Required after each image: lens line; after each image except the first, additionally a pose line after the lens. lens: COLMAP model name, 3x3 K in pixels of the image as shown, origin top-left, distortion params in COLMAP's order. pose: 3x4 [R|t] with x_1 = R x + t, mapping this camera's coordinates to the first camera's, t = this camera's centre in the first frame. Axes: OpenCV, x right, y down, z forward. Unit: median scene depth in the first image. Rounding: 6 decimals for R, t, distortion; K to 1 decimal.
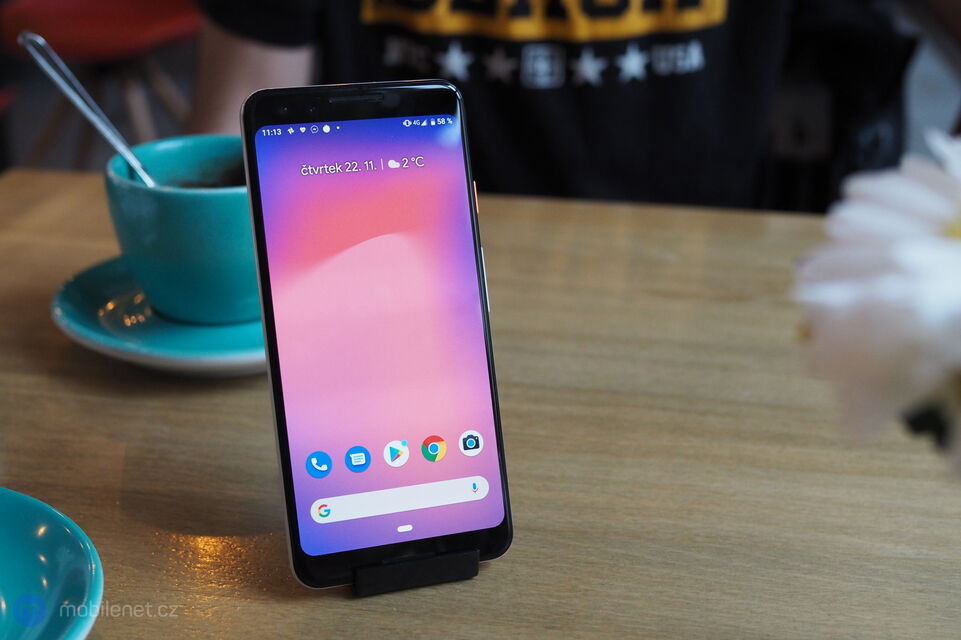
lens RADIAL K [[1411.9, 0, 480.5], [0, 1411.9, 320.0], [0, 0, 1]] dist [-0.126545, 0.041554]
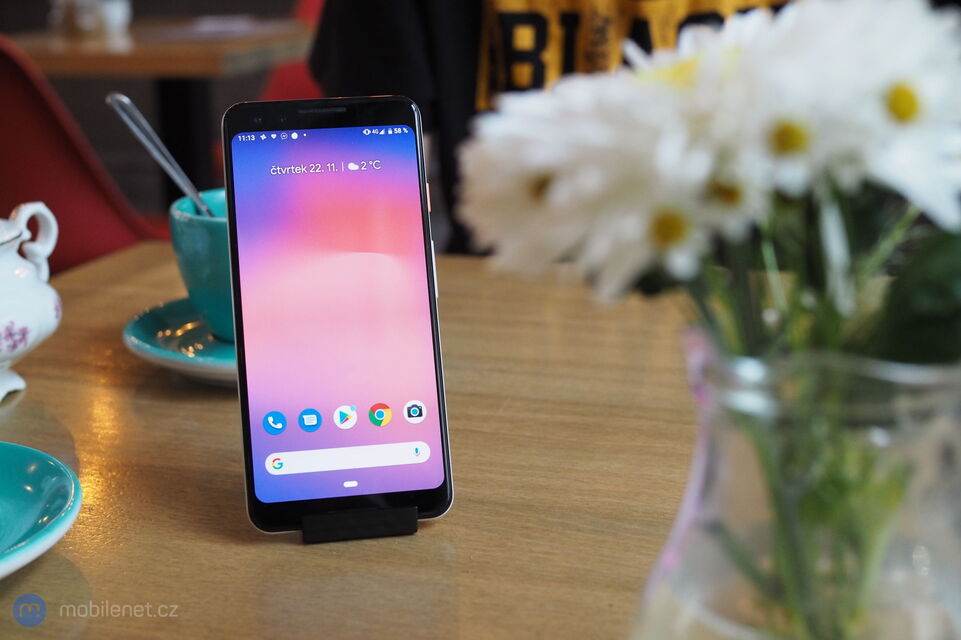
lens RADIAL K [[1411.9, 0, 480.5], [0, 1411.9, 320.0], [0, 0, 1]] dist [-0.126545, 0.041554]
pose [[0.985480, 0.001924, -0.169782, 0.234965], [-0.019907, 0.994349, -0.104280, 0.130997], [0.168622, 0.106146, 0.979949, -0.094202]]
